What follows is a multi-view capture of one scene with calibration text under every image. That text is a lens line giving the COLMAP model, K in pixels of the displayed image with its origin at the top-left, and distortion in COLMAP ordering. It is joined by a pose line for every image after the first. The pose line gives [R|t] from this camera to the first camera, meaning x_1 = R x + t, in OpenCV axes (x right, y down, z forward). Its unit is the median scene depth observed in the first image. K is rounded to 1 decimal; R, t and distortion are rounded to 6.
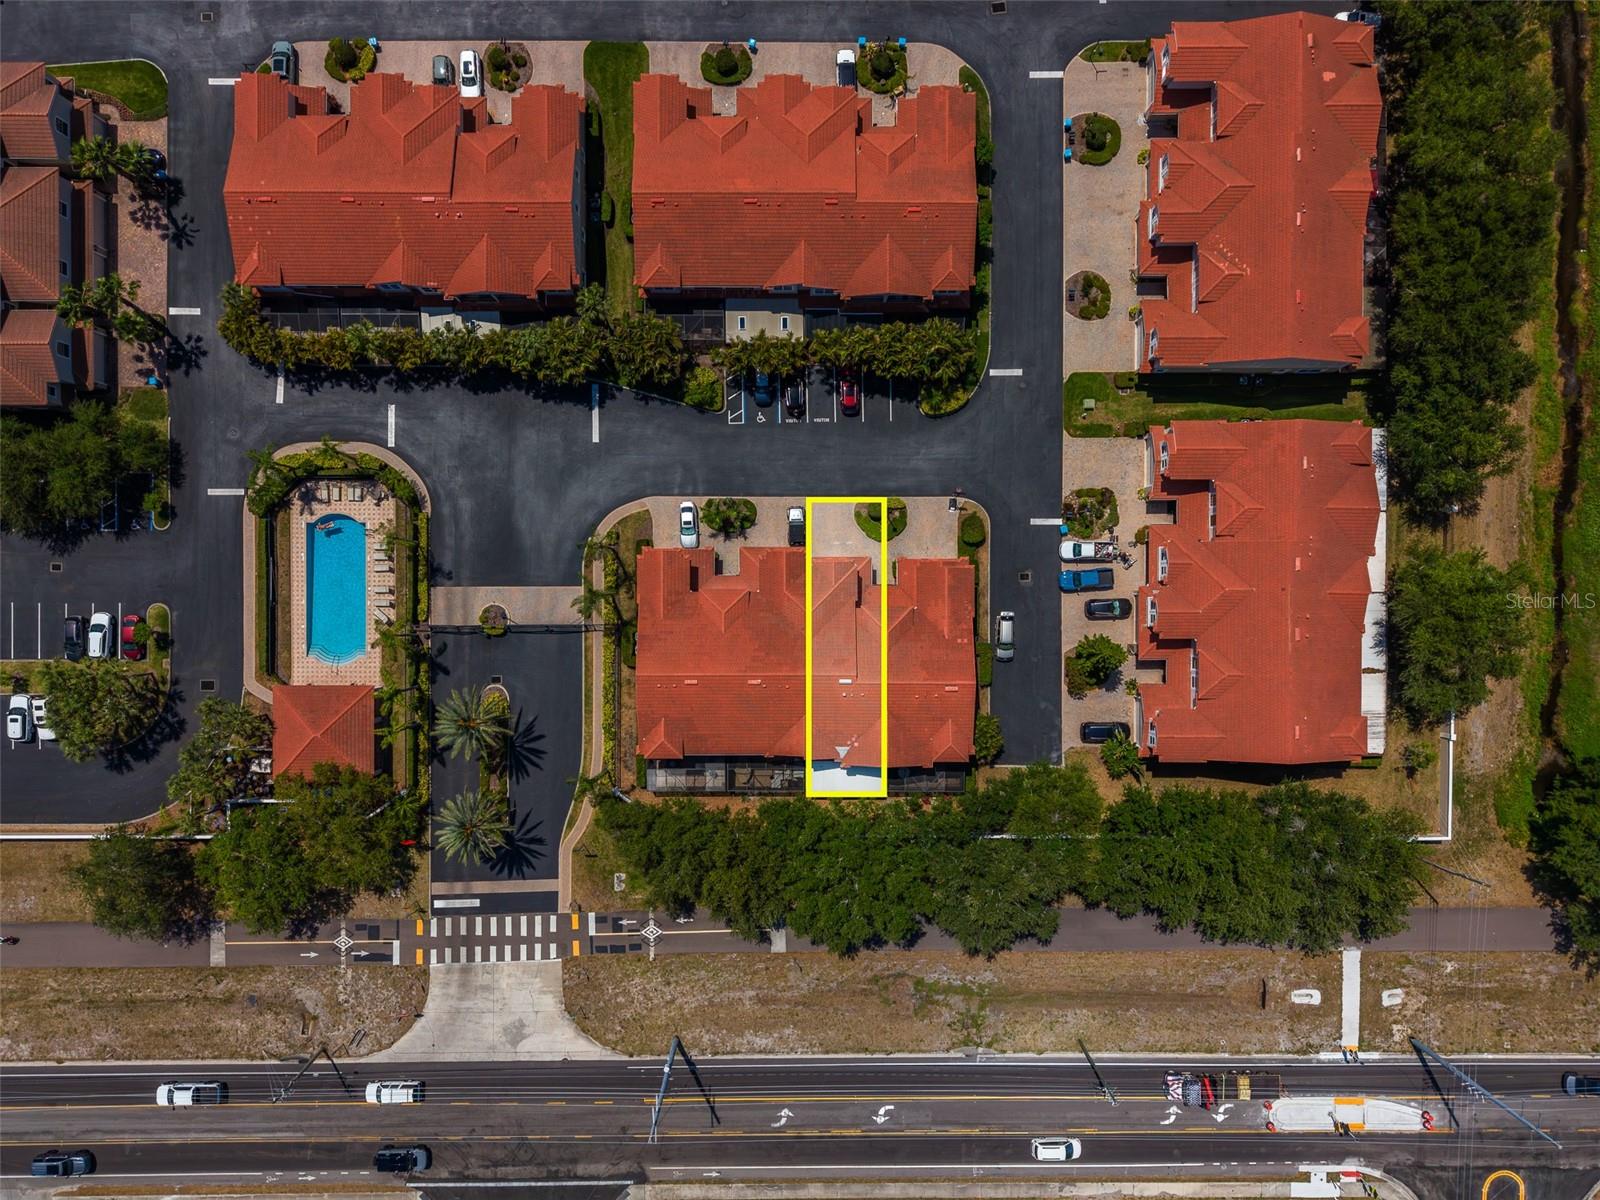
lens RADIAL K [[1066.4, 0, 798.4], [0, 1066.4, 605.6], [0, 0, 1]] dist [0.025570, -0.022758]
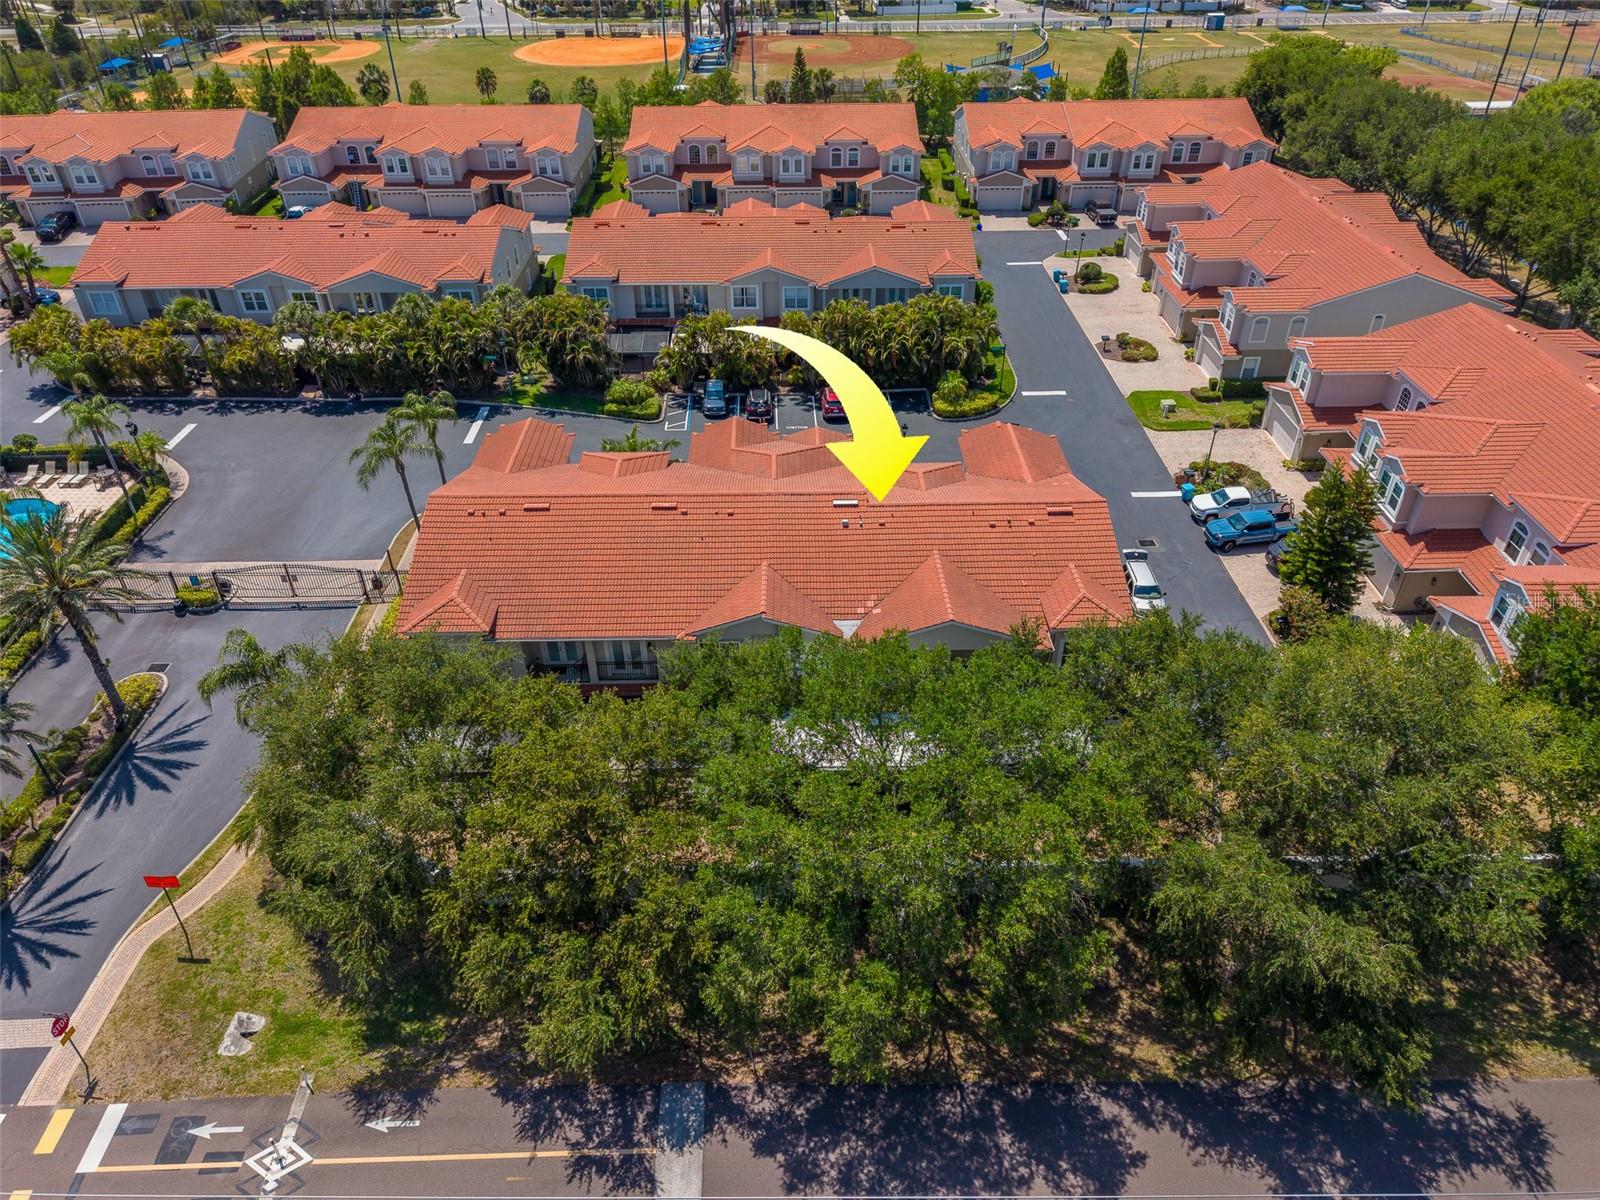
lens RADIAL K [[1075.6, 0, 800.0], [0, 1075.6, 600.0], [0, 0, 1]] dist [0.032079, -0.035392]
pose [[0.999860, -0.015484, 0.006403, 0.017426], [0.014205, 0.580639, -0.814037, 0.472781], [0.008887, 0.814014, 0.580778, 0.681598]]
